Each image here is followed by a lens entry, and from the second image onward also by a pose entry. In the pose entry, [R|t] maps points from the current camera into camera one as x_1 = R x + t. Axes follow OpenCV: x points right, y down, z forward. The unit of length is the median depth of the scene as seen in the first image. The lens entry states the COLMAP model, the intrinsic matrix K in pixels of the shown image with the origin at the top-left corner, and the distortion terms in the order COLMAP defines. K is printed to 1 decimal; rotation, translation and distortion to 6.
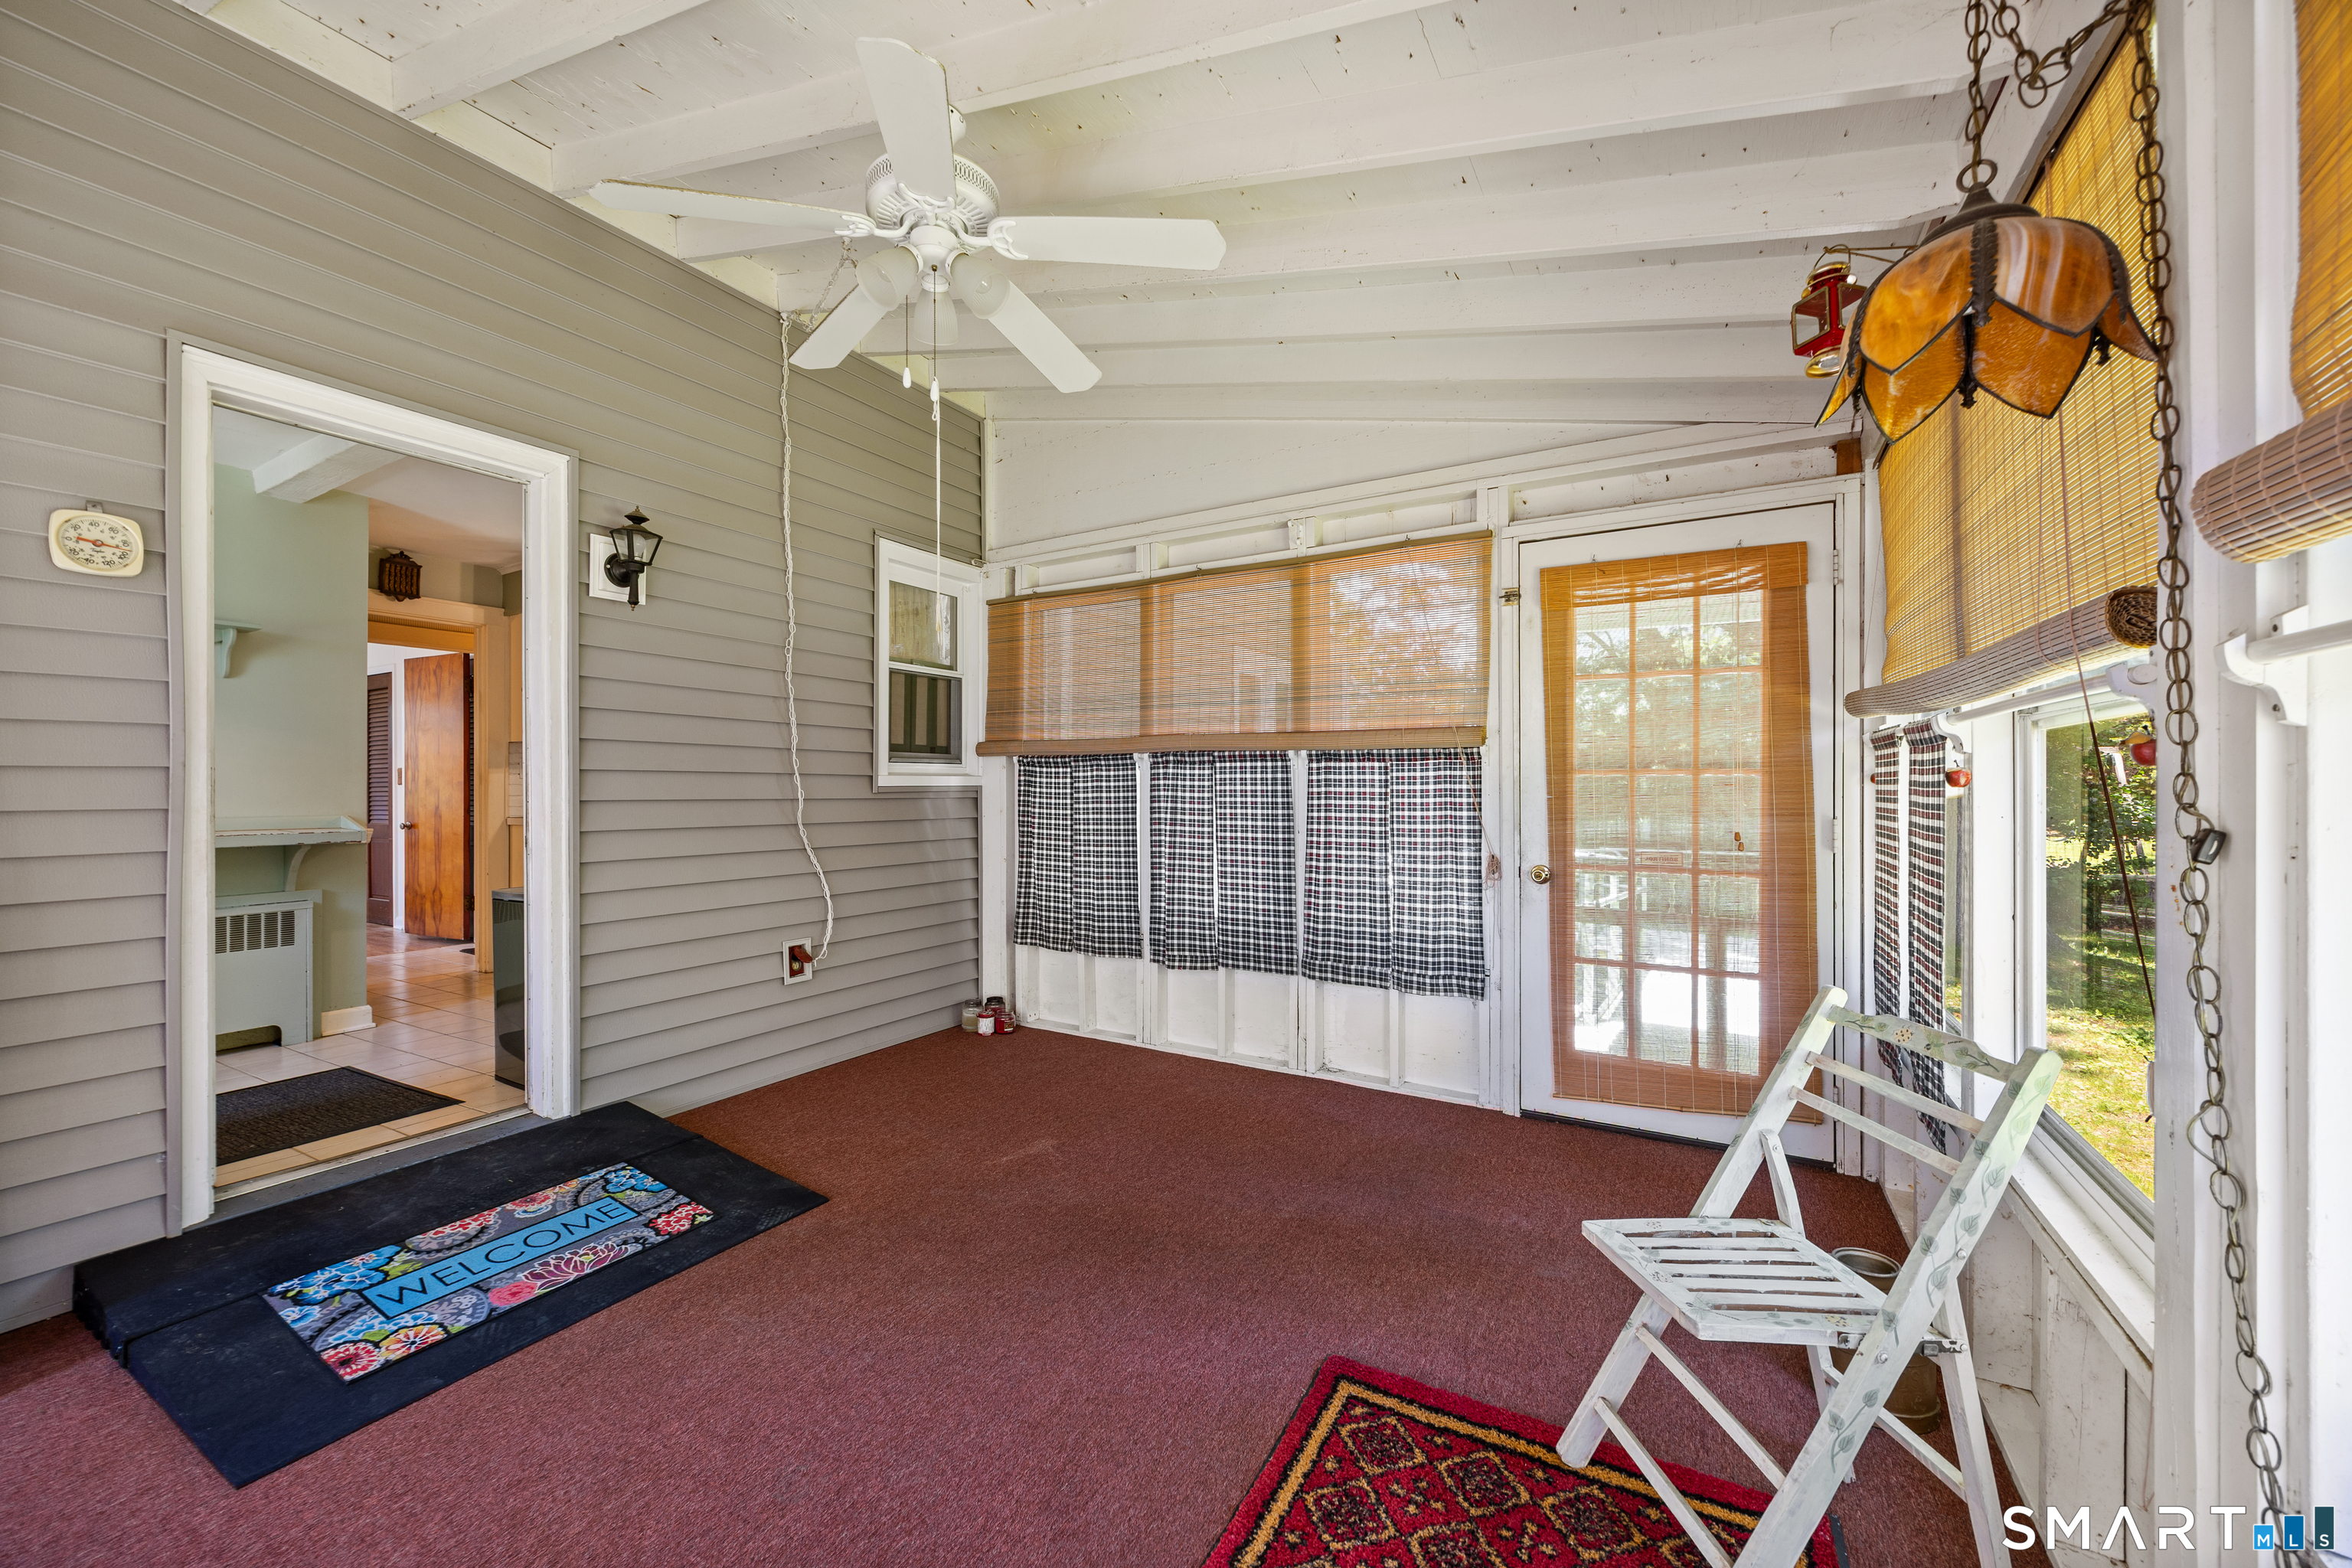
lens RADIAL K [[923.1, 0, 1176.0], [0, 923.1, 784.0], [0, 0, 1]] dist [0.000368, 0.000023]
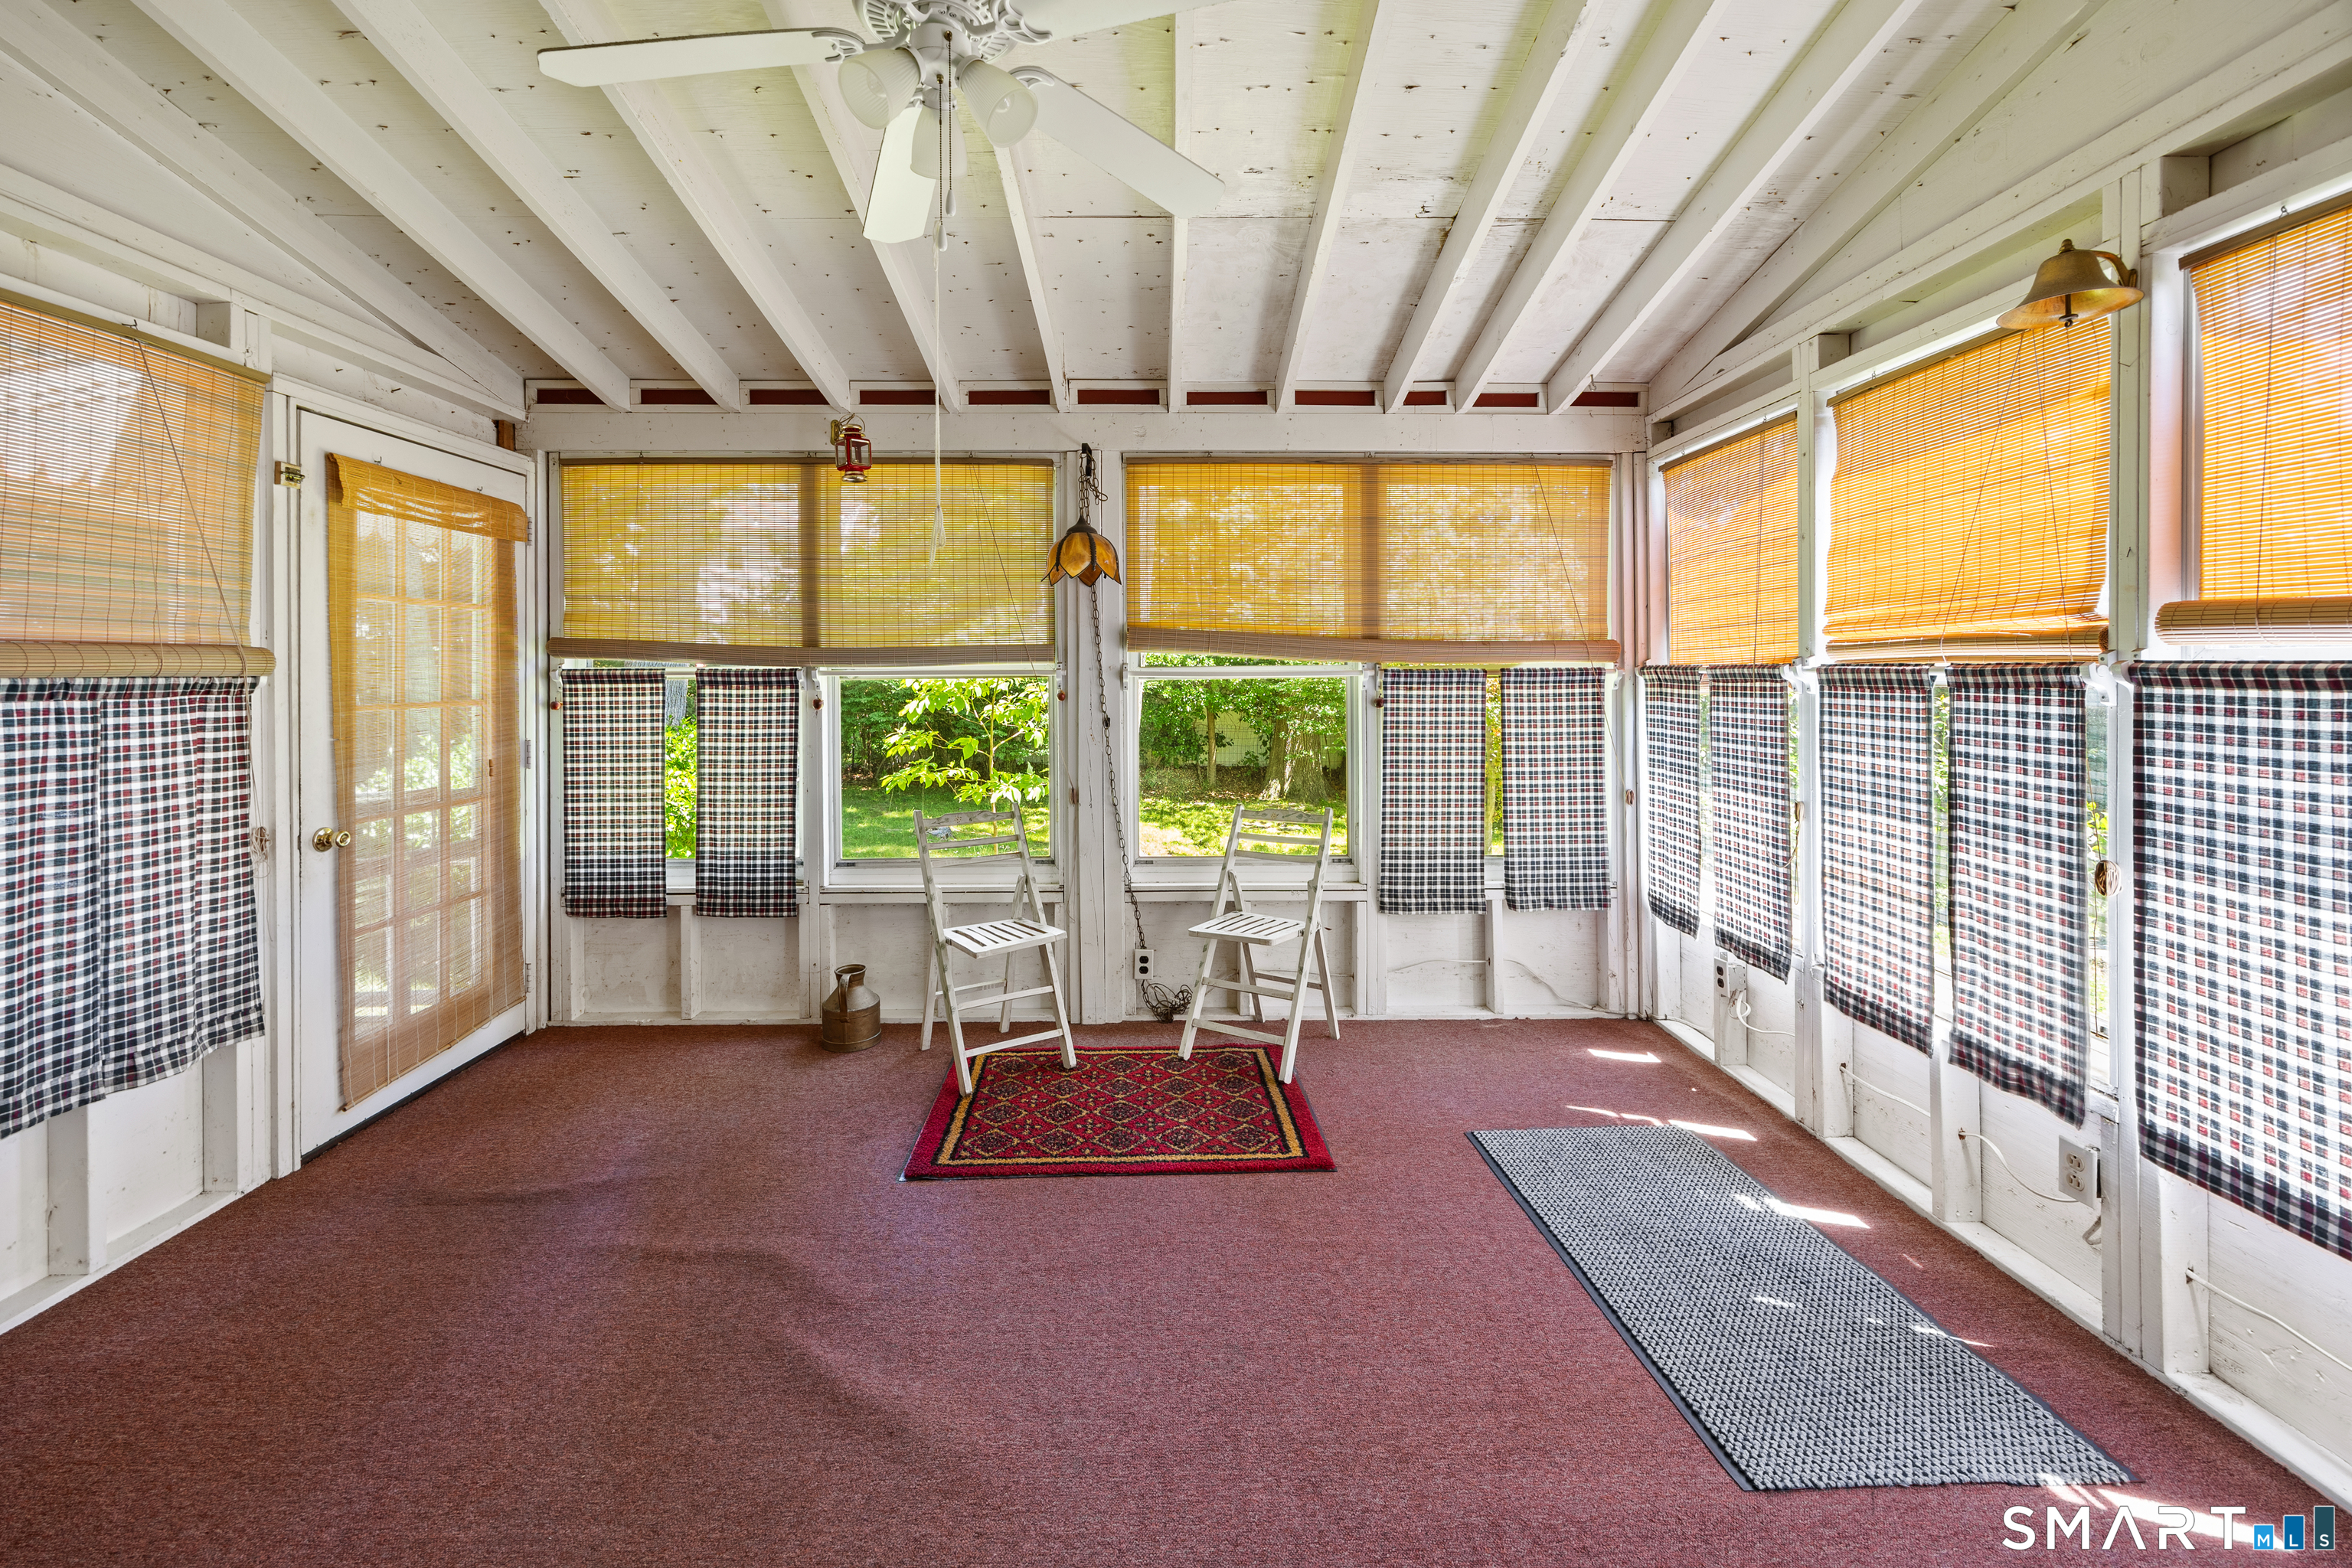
lens RADIAL K [[927.8, 0, 1173.6], [0, 927.8, 669.8], [0, 0, 1]] dist [-0.000187, -0.000016]
pose [[-0.520154, 0.004635, 0.854060, -0.722423], [0.007576, 0.999971, -0.000813, -0.044582], [-0.854039, 0.006047, -0.520174, 0.873976]]
